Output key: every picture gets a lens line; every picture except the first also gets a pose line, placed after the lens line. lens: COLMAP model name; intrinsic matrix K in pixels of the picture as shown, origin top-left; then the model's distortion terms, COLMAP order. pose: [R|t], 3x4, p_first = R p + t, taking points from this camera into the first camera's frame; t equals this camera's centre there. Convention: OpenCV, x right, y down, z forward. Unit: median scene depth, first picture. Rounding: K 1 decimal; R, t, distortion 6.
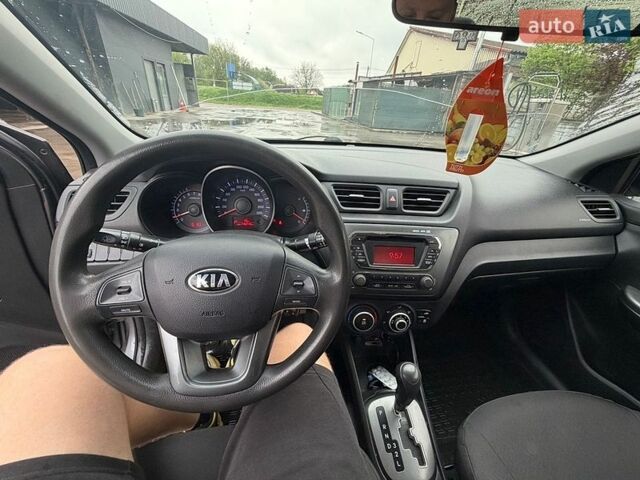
lens RADIAL K [[257.6, 0, 314.8], [0, 257.6, 238.7], [0, 0, 1]] dist [-0.000294, 0.000183]
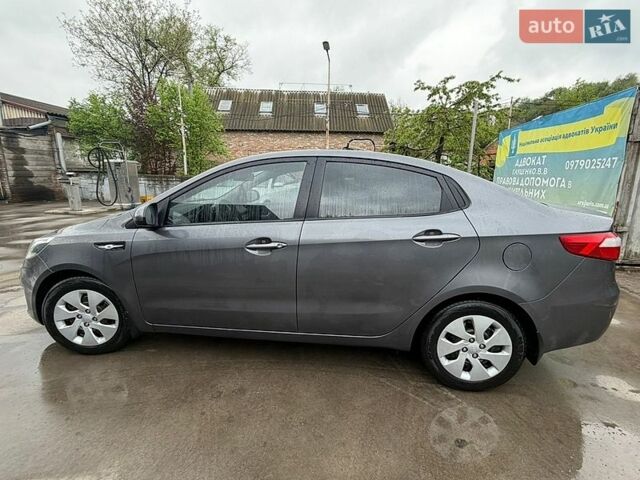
lens RADIAL K [[311.4, 0, 324.3], [0, 311.4, 238.2], [0, 0, 1]] dist [-0.012839, 0.000061]
pose [[0.251524, -0.260451, 0.932149, -3.621599], [0.461268, 0.878954, 0.121123, 0.338530], [-0.850863, 0.399505, 0.341216, -1.671817]]
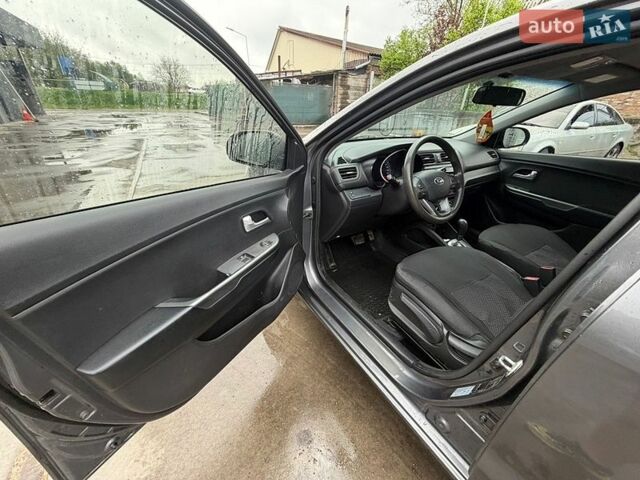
lens RADIAL K [[257.6, 0, 318.2], [0, 257.6, 239.5], [0, 0, 1]] dist [-0.000294, 0.000183]
pose [[0.912427, -0.227452, 0.340210, -1.643223], [0.222668, 0.973419, 0.053609, 0.198489], [-0.343360, 0.026840, 0.938820, -0.819902]]
